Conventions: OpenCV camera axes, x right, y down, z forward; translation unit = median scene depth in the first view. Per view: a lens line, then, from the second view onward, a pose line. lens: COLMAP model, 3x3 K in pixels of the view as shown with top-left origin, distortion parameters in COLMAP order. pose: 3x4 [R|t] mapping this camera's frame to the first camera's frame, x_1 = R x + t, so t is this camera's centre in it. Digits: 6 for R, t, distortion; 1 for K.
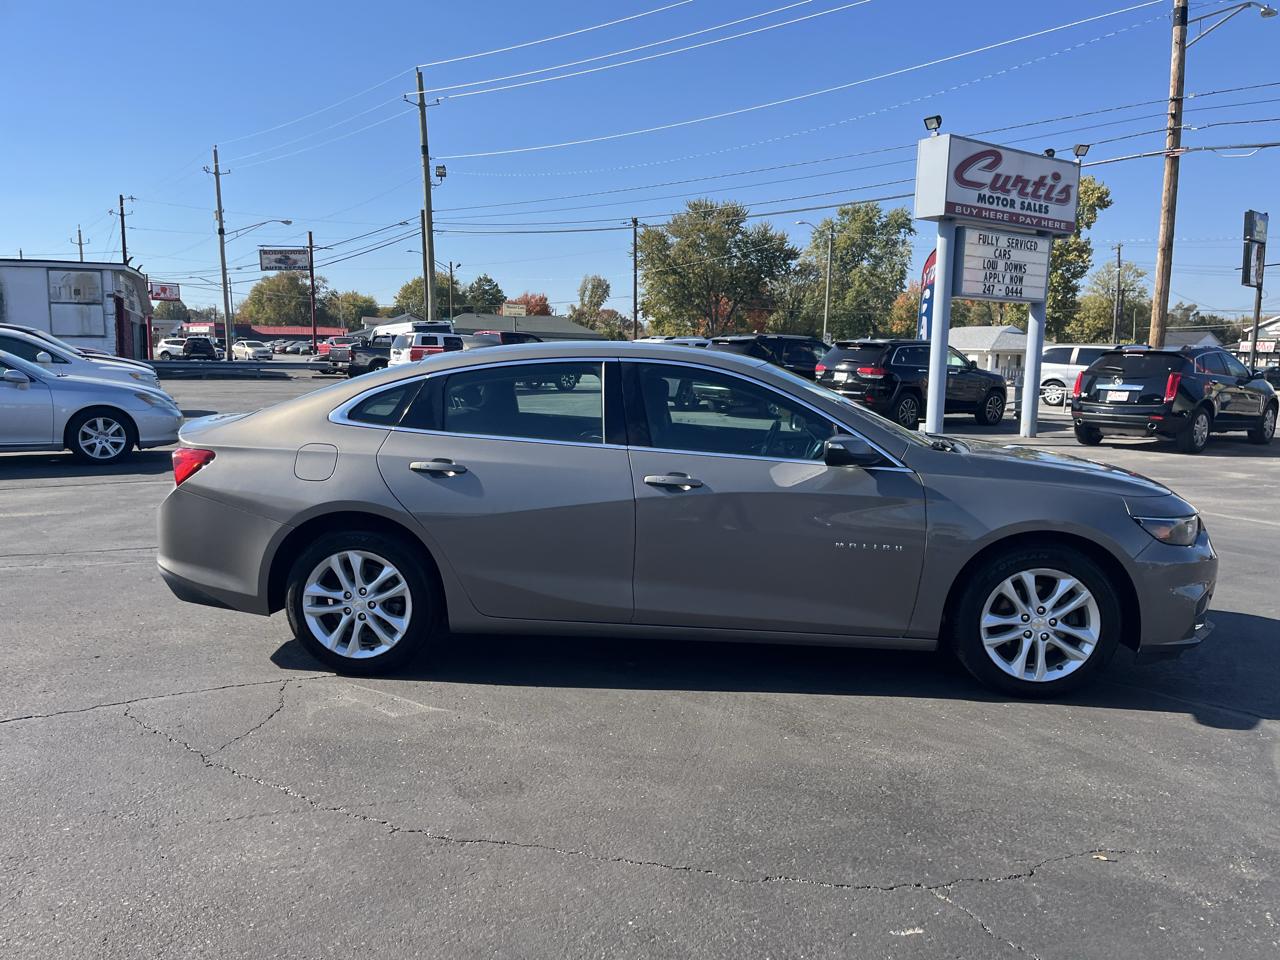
lens RADIAL K [[974.7, 0, 657.1], [0, 974.7, 490.9], [0, 0, 1]] dist [0.071549, -0.088097]
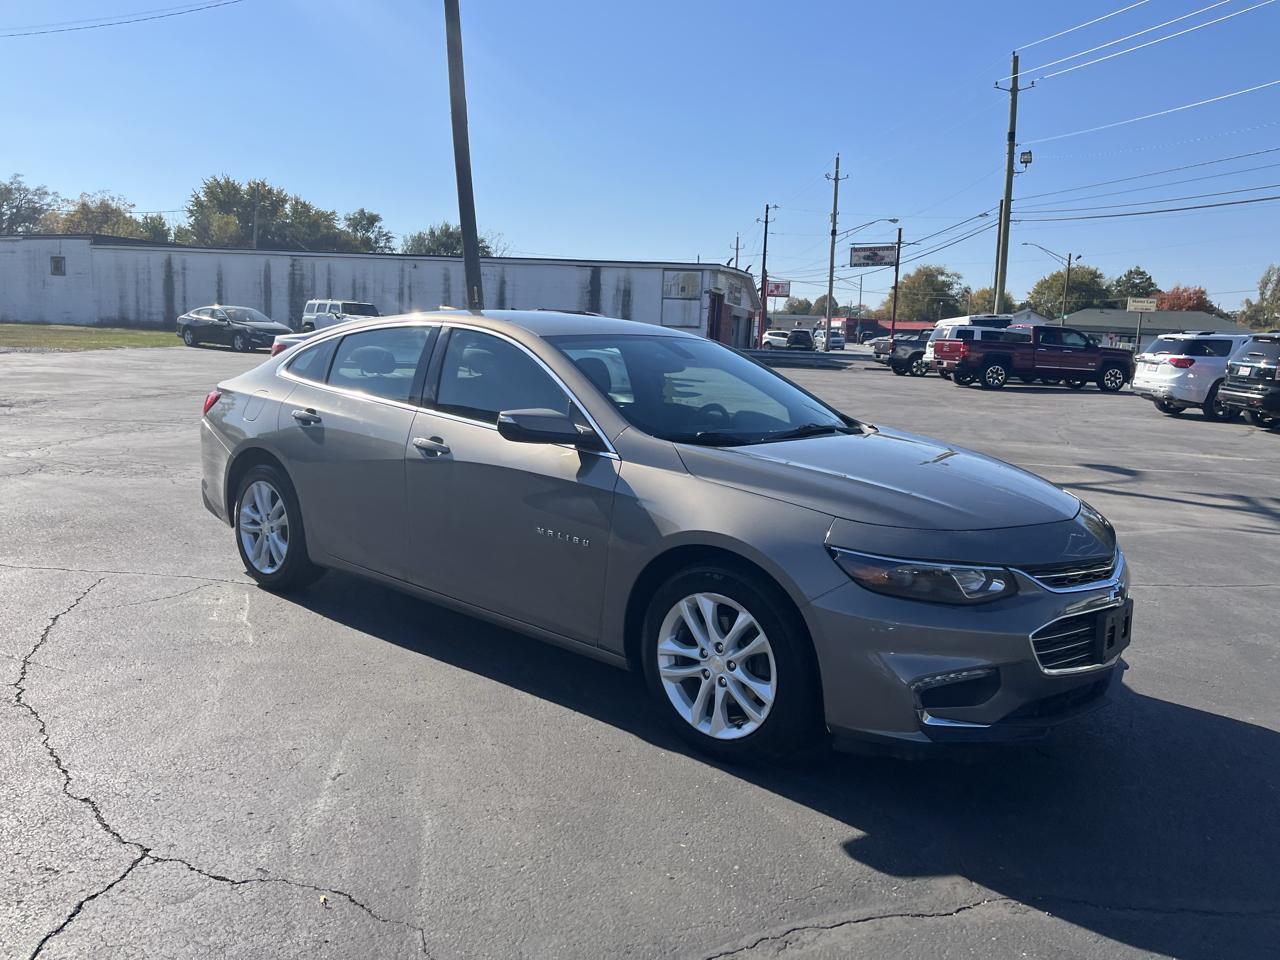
lens RADIAL K [[973.9, 0, 657.9], [0, 973.9, 488.5], [0, 0, 1]] dist [0.062435, -0.070799]
pose [[0.809775, 0.112695, -0.575817, 0.153166], [-0.112110, 0.993018, 0.036686, -0.005677], [0.575931, 0.034847, 0.816755, 0.062774]]
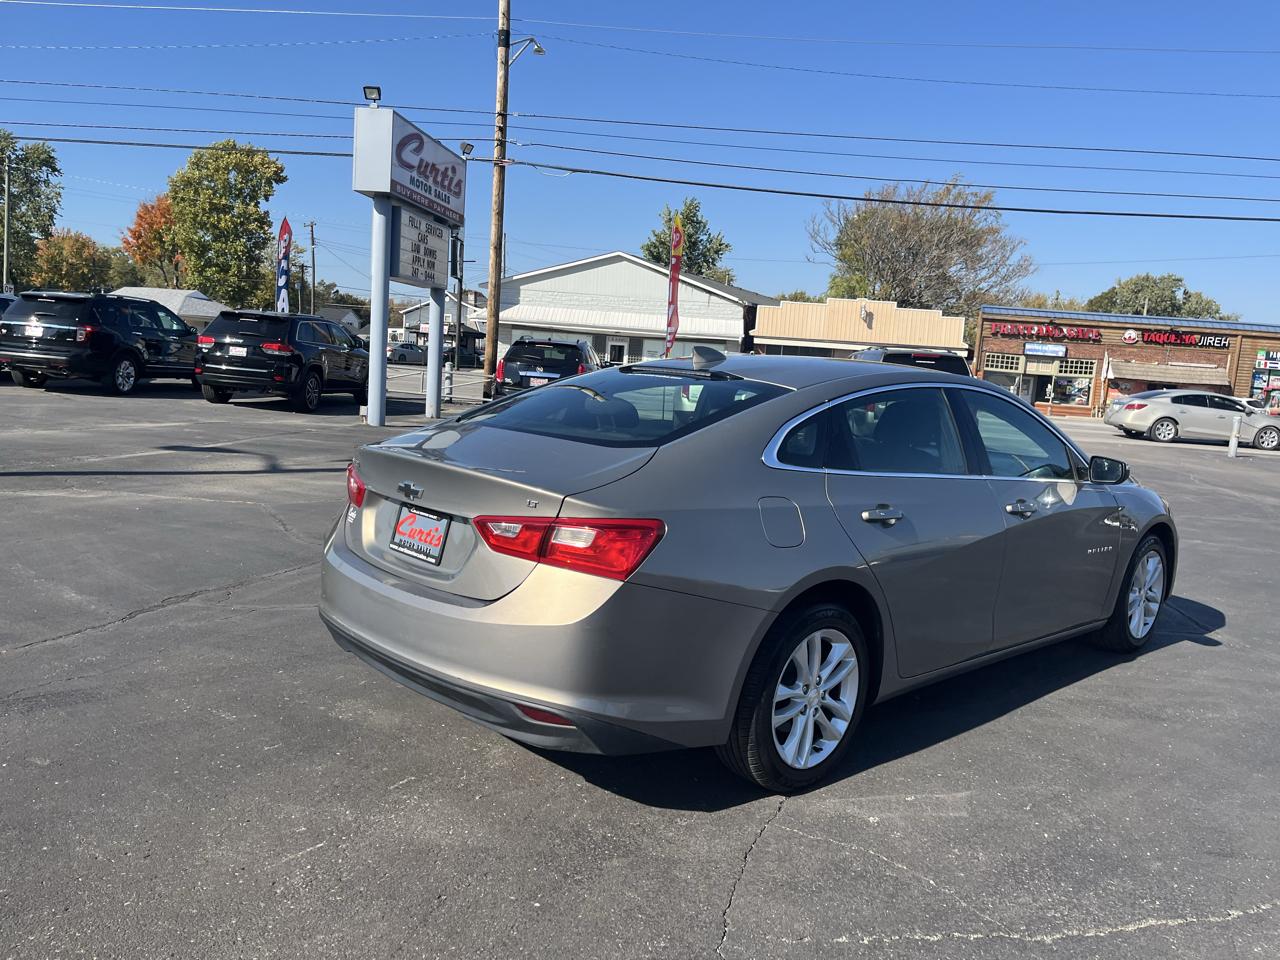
lens RADIAL K [[967.7, 0, 660.6], [0, 967.7, 480.0], [0, 0, 1]] dist [0.071837, -0.095303]
pose [[0.677724, -0.063048, 0.732608, -0.192790], [0.046652, 0.997997, 0.042731, -0.019729], [-0.733835, 0.005218, 0.679308, 0.114663]]
